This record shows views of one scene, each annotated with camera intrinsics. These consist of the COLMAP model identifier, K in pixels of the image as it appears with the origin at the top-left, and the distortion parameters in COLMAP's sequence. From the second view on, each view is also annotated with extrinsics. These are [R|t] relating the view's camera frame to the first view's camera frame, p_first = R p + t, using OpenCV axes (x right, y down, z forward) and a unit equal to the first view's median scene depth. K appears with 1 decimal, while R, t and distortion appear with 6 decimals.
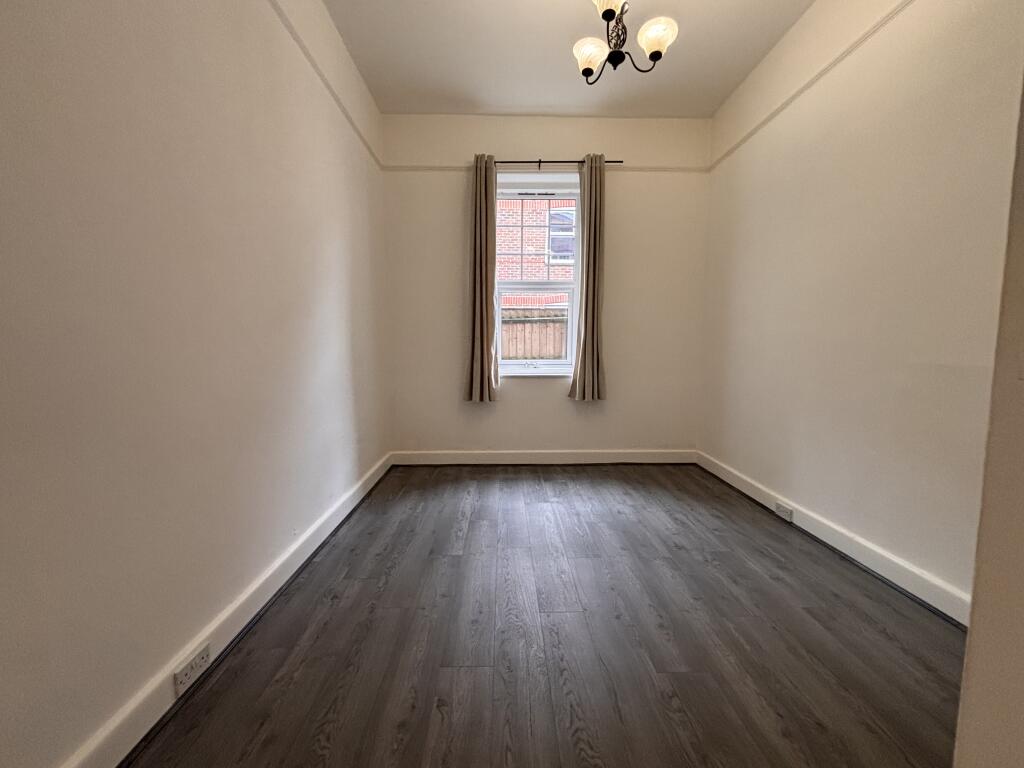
lens RADIAL K [[415.9, 0, 512.7], [0, 415.9, 387.3], [0, 0, 1]] dist [0.006205, -0.000509]
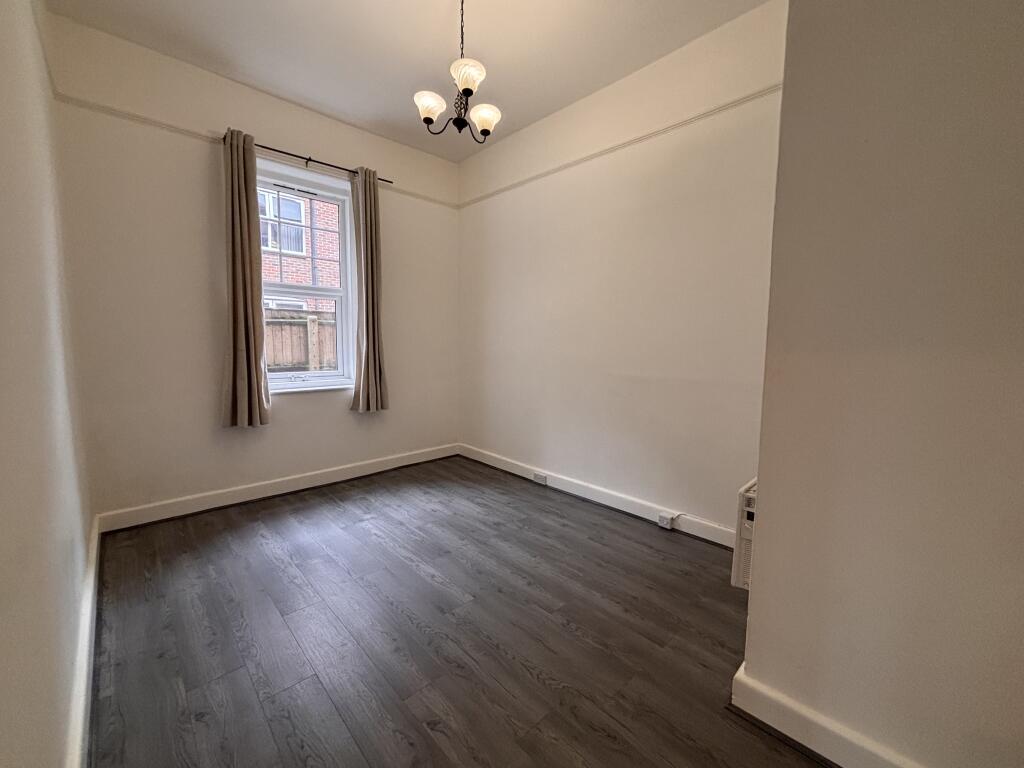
lens RADIAL K [[415.5, 0, 512.0], [0, 415.5, 384.0], [0, 0, 1]] dist [0.001748, -0.000210]
pose [[0.742841, -0.060741, 0.666707, -0.252765], [0.057435, 0.997986, 0.026928, -0.044975], [-0.667000, 0.018289, 0.744833, 0.025722]]
